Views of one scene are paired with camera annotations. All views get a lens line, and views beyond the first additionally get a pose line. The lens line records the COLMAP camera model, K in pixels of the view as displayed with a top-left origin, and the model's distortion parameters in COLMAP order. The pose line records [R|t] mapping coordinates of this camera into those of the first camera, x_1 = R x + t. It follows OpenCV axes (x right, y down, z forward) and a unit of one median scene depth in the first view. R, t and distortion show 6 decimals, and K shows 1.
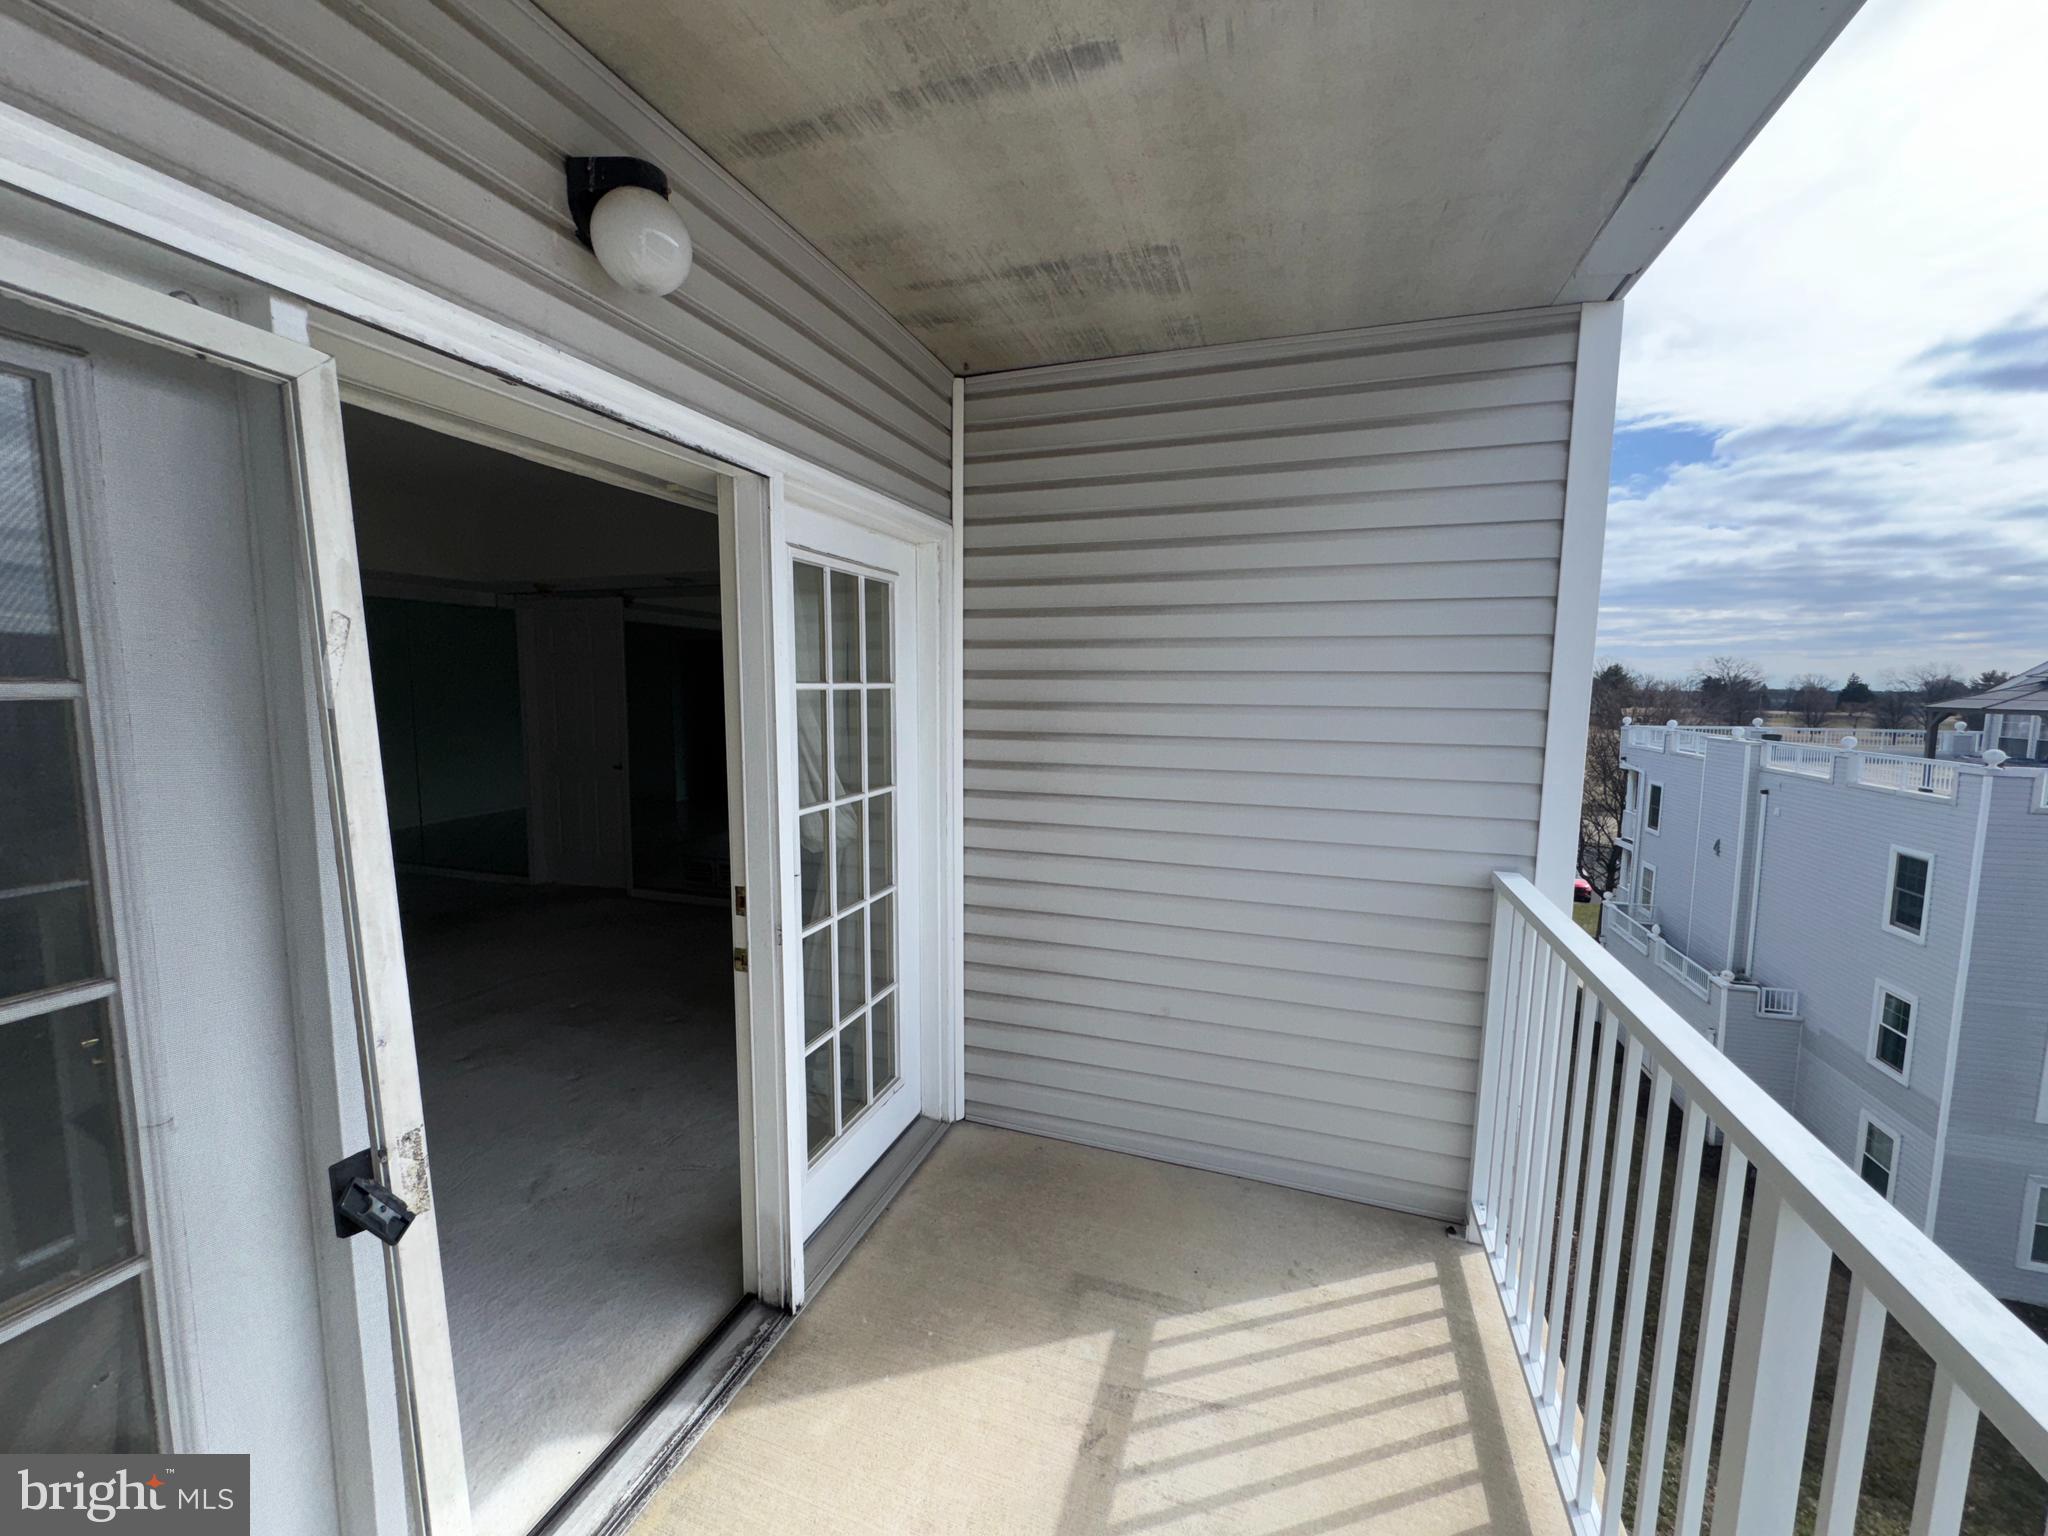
lens RADIAL K [[817.5, 0, 1024.6], [0, 817.5, 776.2], [0, 0, 1]] dist [-0.005066, -0.000092]
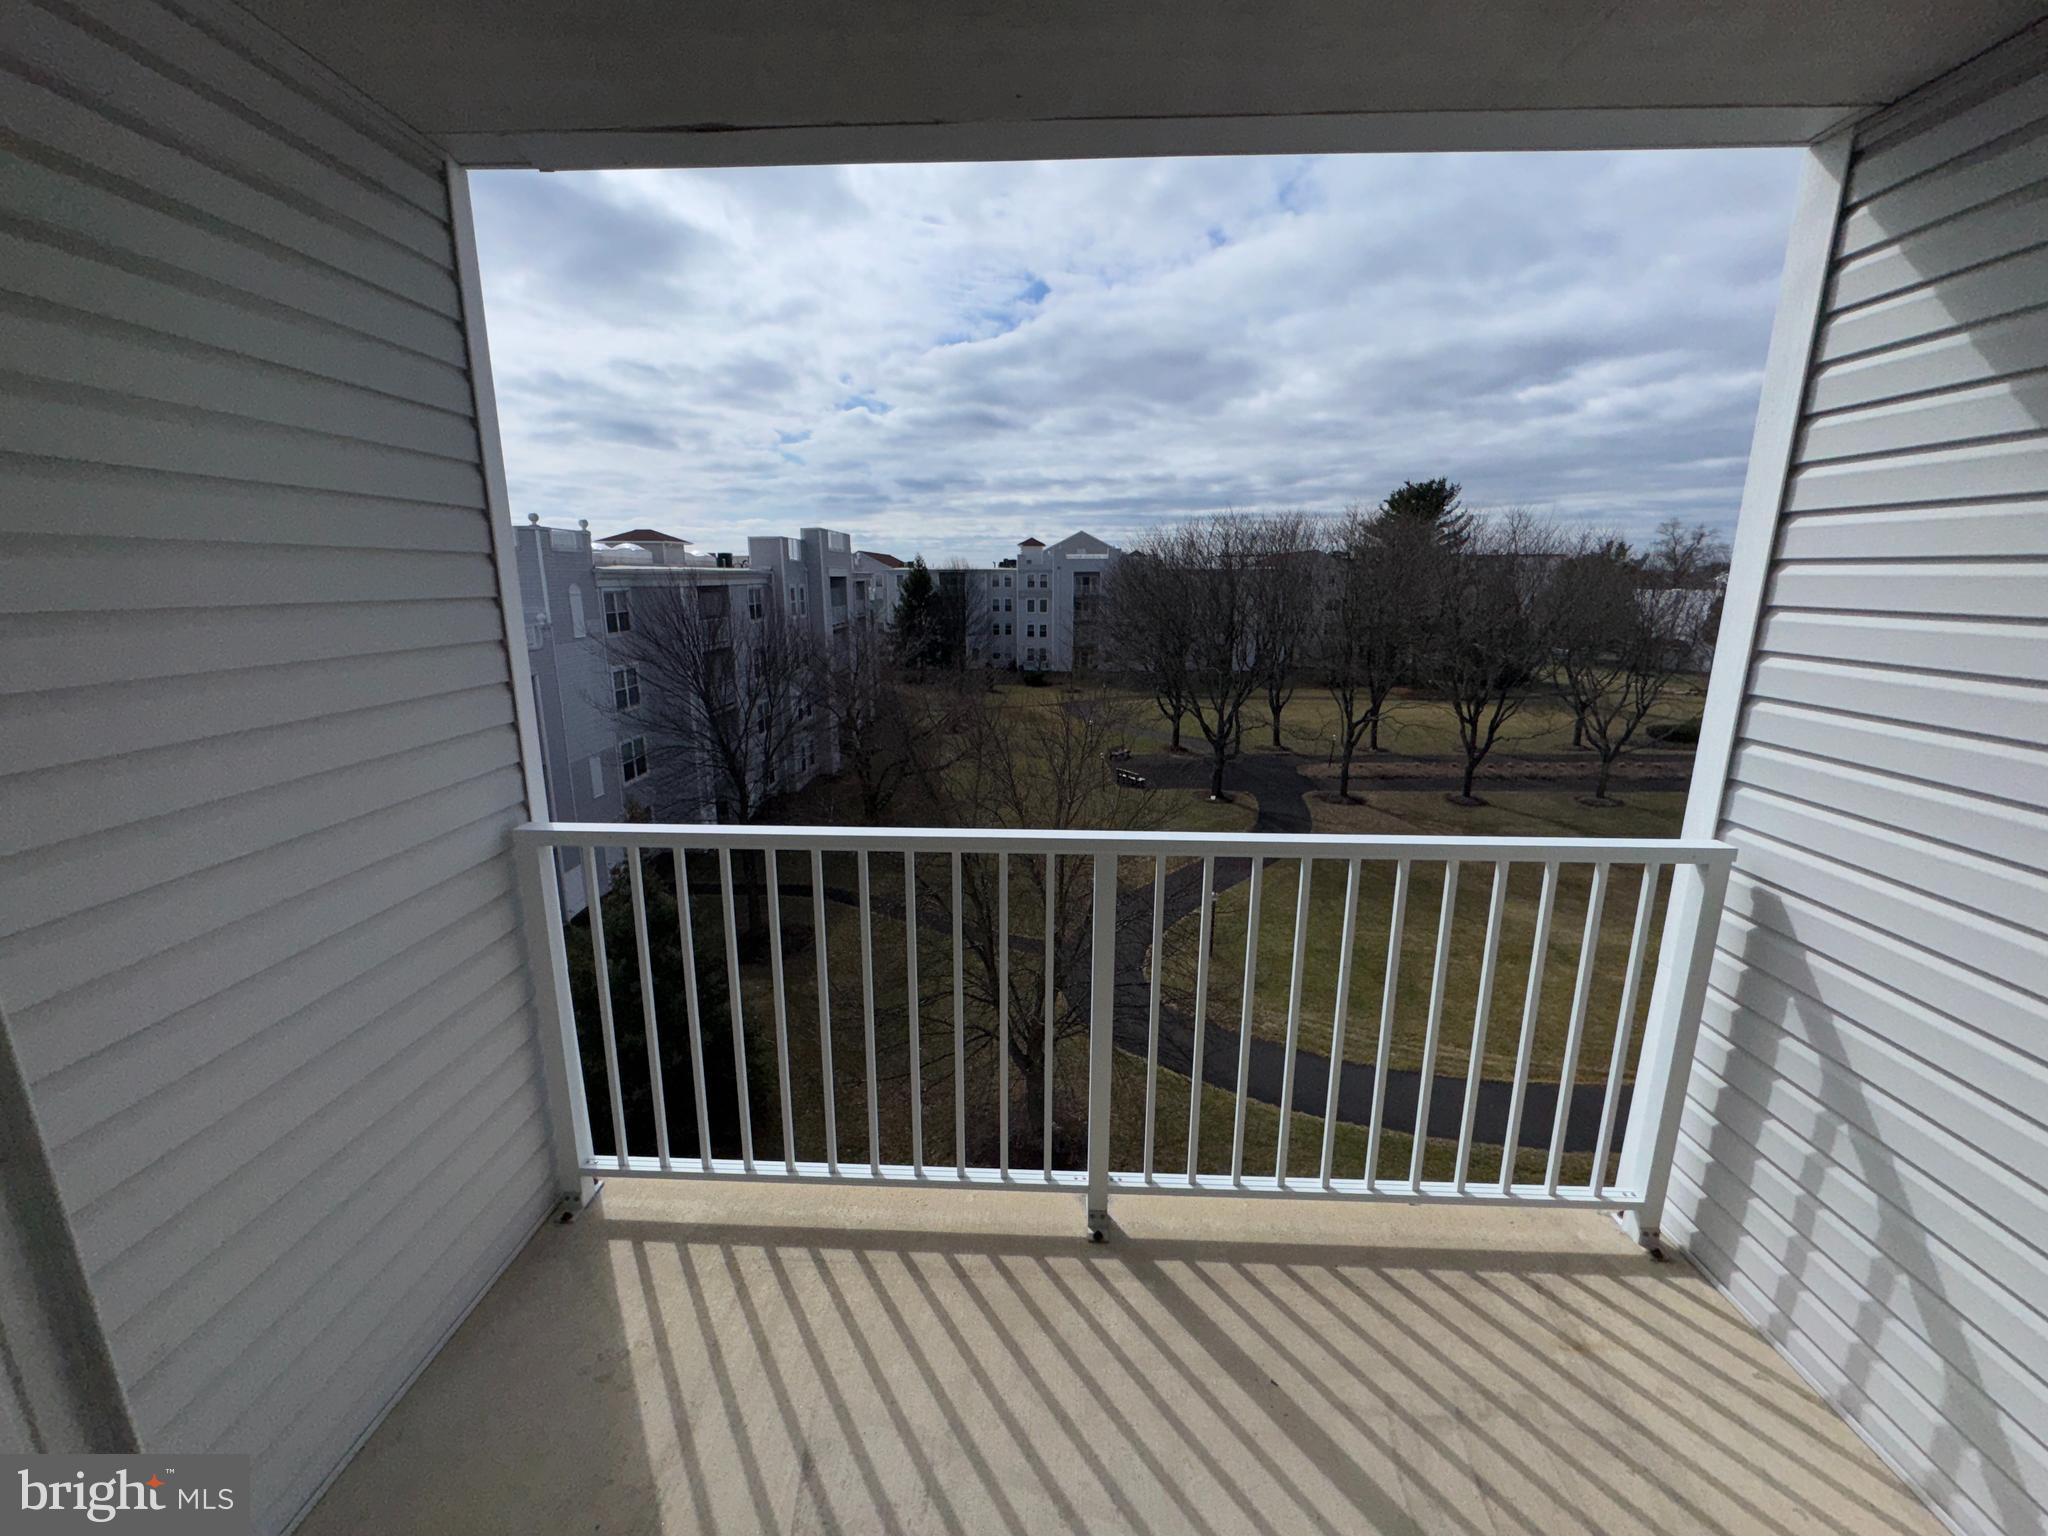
lens RADIAL K [[817.5, 0, 1021.1], [0, 817.5, 765.9], [0, 0, 1]] dist [-0.005066, -0.000092]
pose [[-0.287558, -0.215272, 0.933257, -0.412067], [0.109343, 0.960663, 0.255285, -0.118021], [-0.951501, 0.175454, -0.252708, 0.745487]]
